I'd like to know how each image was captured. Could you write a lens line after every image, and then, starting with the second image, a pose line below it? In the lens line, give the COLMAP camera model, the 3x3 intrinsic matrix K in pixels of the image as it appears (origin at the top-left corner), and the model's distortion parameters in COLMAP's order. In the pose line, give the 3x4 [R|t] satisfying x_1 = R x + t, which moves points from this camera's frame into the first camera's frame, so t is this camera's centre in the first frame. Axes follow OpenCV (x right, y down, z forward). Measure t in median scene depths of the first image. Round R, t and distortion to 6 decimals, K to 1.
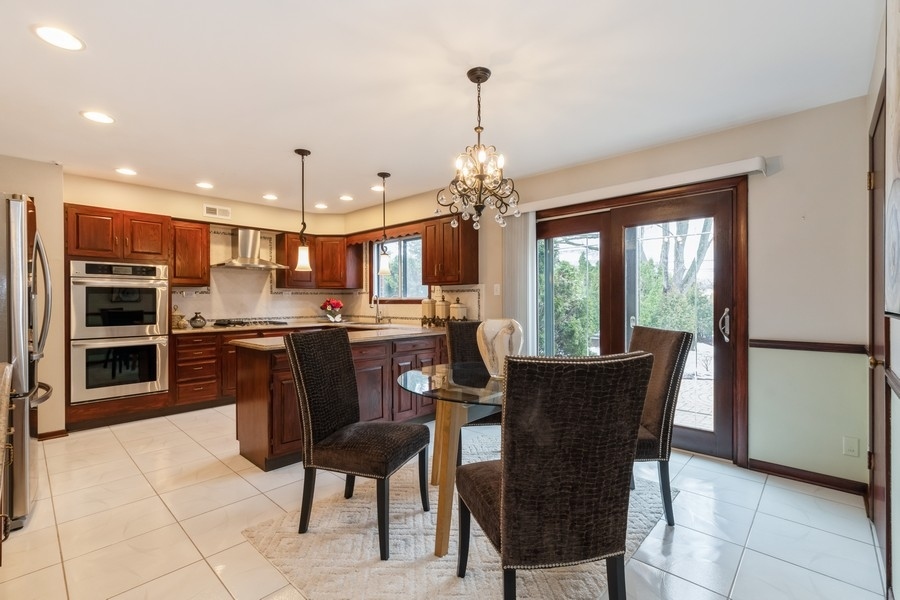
lens RADIAL K [[398.8, 0, 452.6], [0, 398.8, 303.9], [0, 0, 1]] dist [-0.017532, -0.001631]
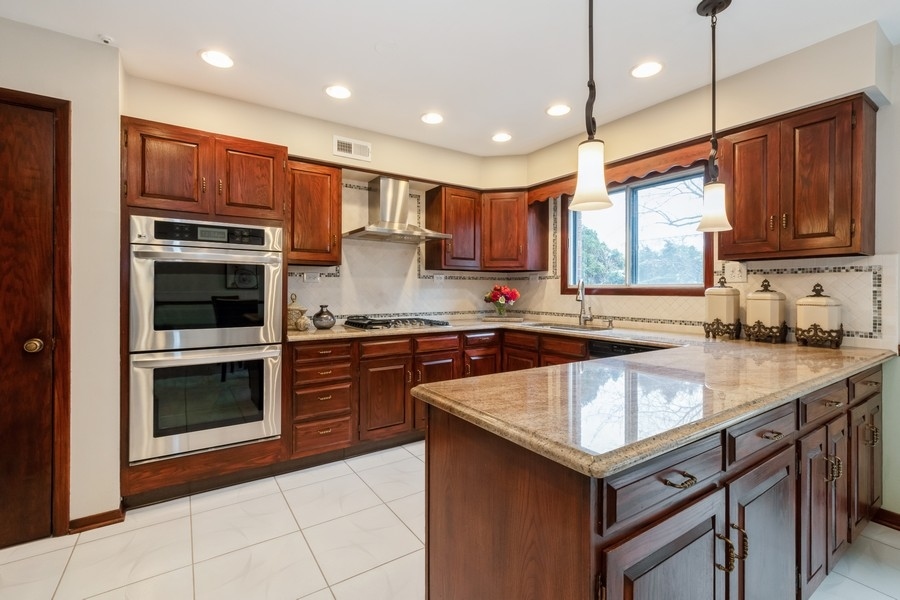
lens RADIAL K [[398.8, 0, 446.6], [0, 398.8, 294.4], [0, 0, 1]] dist [-0.017532, -0.001631]
pose [[0.968939, 0.010905, -0.247059, -0.294310], [-0.010215, 0.999940, 0.004074, -0.000930], [0.247089, -0.001424, 0.968992, 0.426612]]
